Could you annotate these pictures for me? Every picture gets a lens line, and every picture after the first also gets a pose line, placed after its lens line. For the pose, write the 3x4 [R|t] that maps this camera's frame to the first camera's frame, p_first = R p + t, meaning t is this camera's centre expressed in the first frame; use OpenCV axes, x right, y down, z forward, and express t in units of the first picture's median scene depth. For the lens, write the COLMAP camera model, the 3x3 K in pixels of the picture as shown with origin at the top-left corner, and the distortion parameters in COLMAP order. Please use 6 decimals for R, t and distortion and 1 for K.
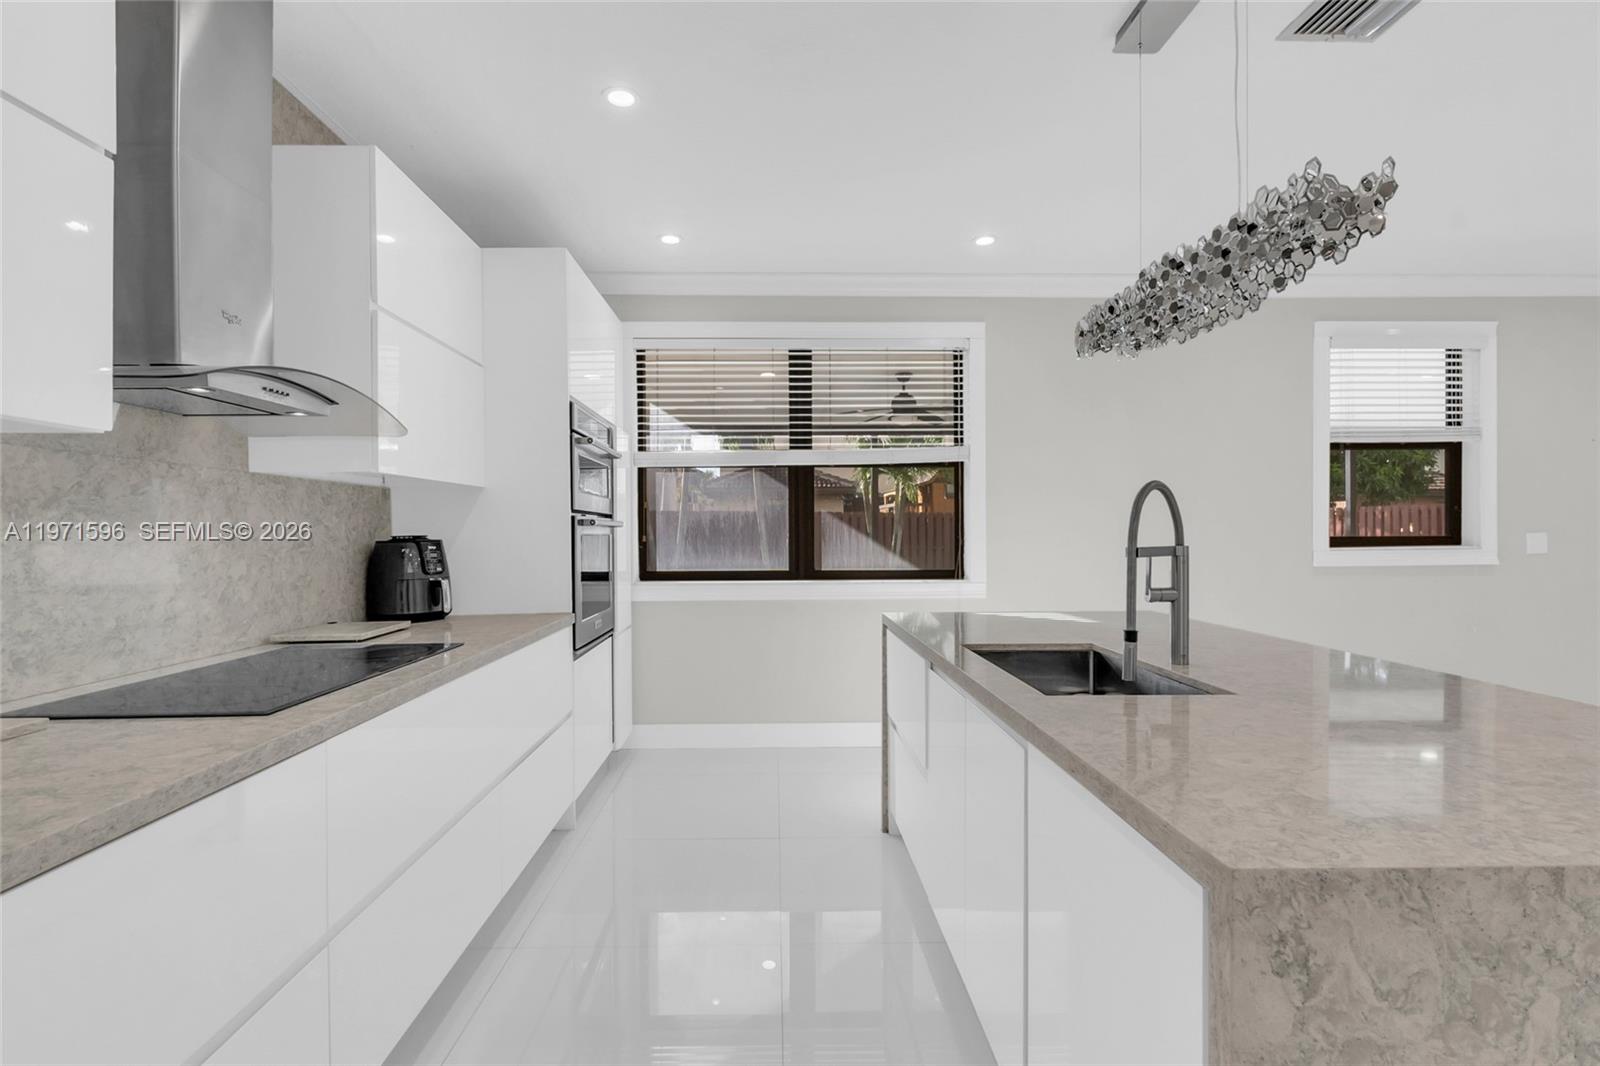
lens RADIAL K [[759.9, 0, 786.2], [0, 759.9, 537.4], [0, 0, 1]] dist [0.000457, 0.000089]
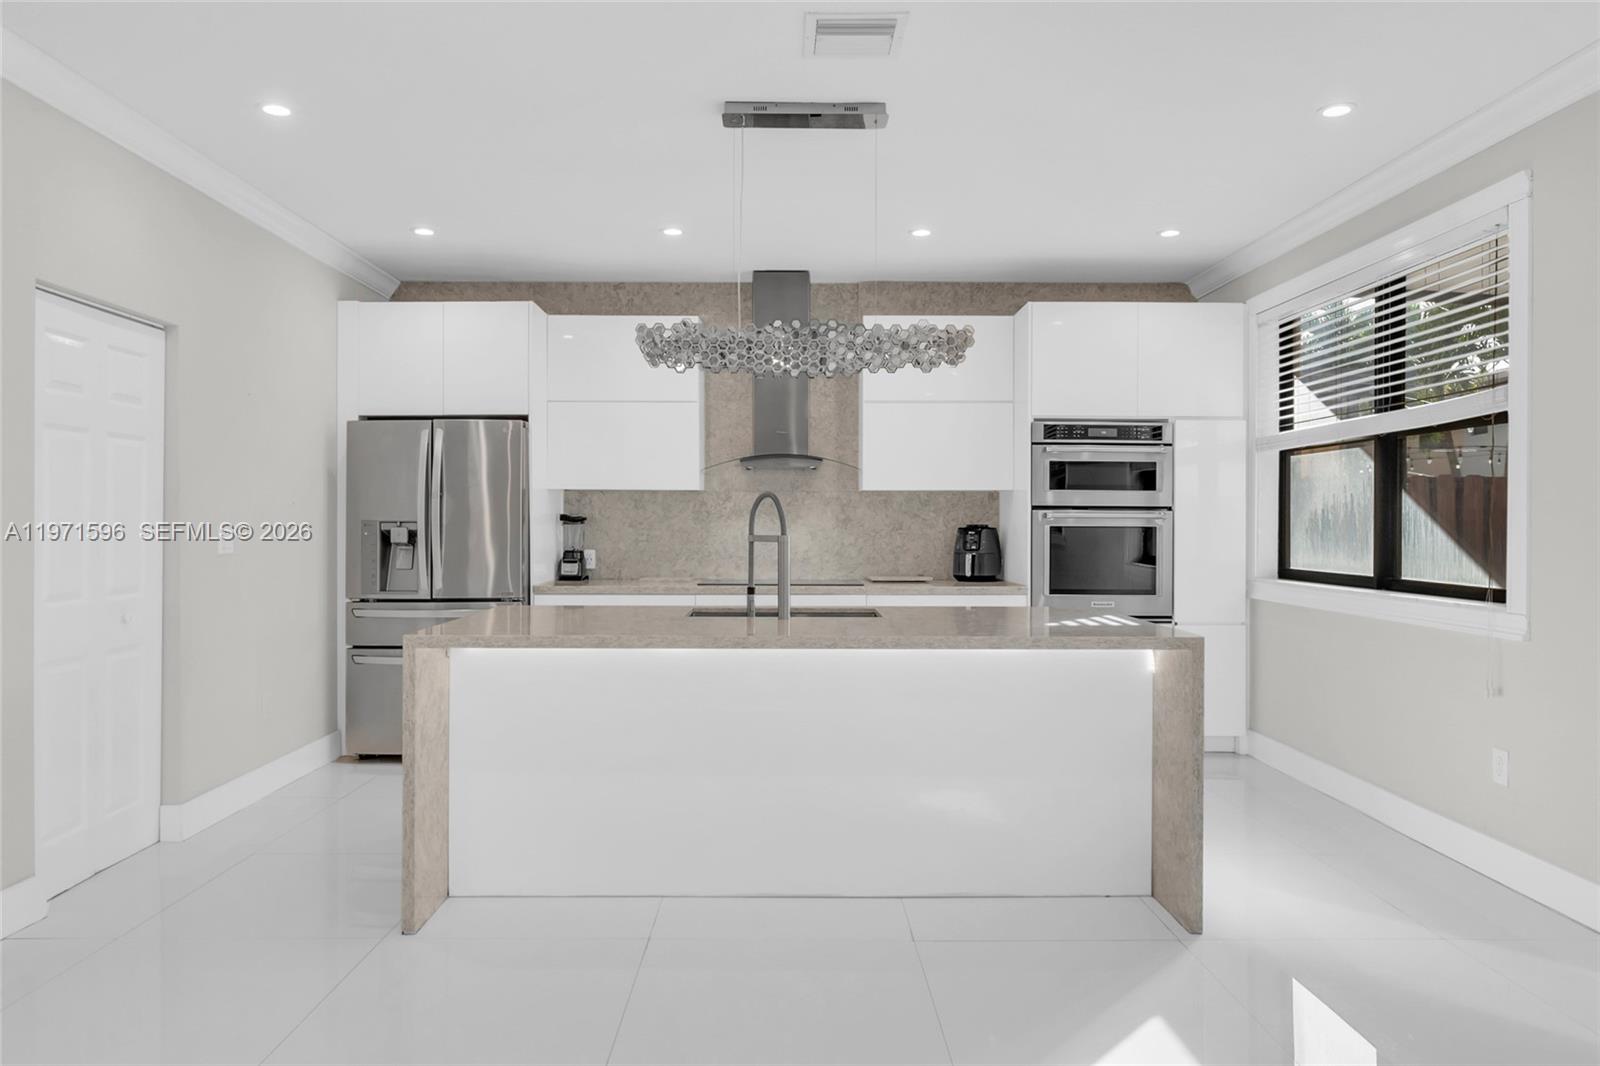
lens RADIAL K [[1027.0, 0, 779.4], [0, 1027.0, 524.3], [0, 0, 1]] dist [0.000223, 0.000319]
pose [[-0.023957, 0.008290, -0.999679, 1.725348], [-0.009307, 0.999920, 0.008515, -0.018521], [0.999670, 0.009508, -0.023878, 0.747416]]
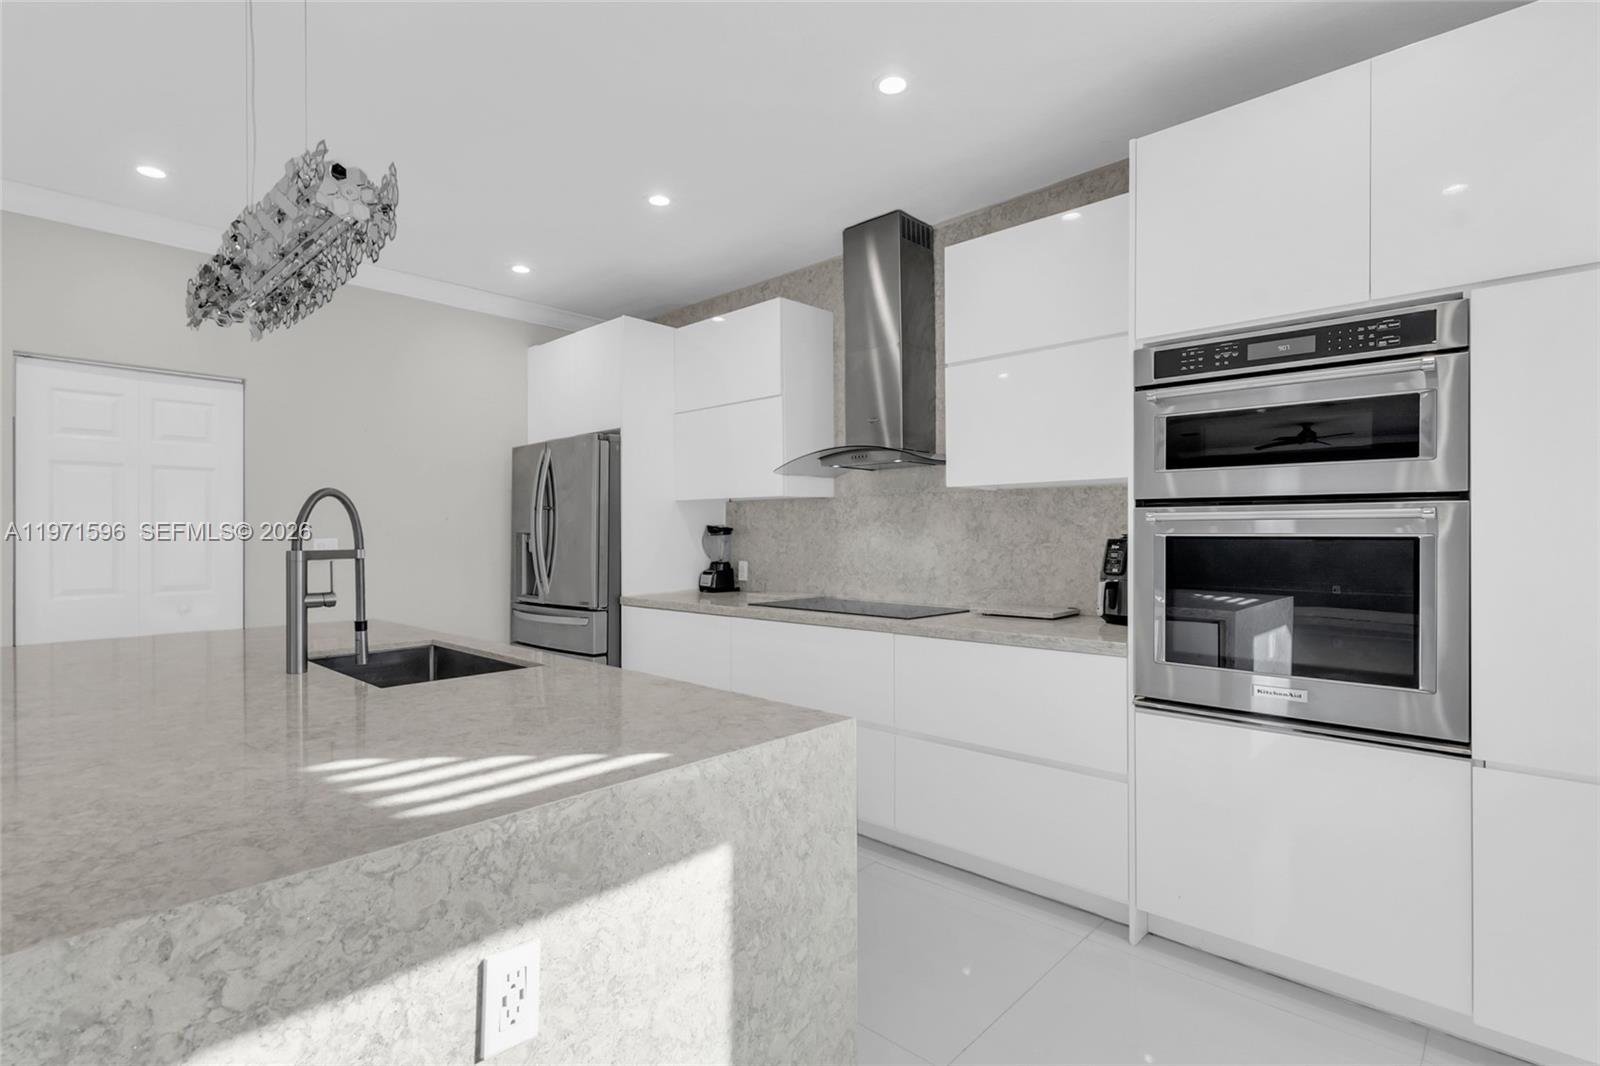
lens RADIAL K [[759.9, 0, 786.2], [0, 759.9, 537.4], [0, 0, 1]] dist [0.000457, 0.000089]
pose [[-0.706709, 0.008815, -0.707449, 0.541481], [0.000103, 0.999924, 0.012356, -0.011137], [0.707504, 0.008659, -0.706656, 1.531551]]
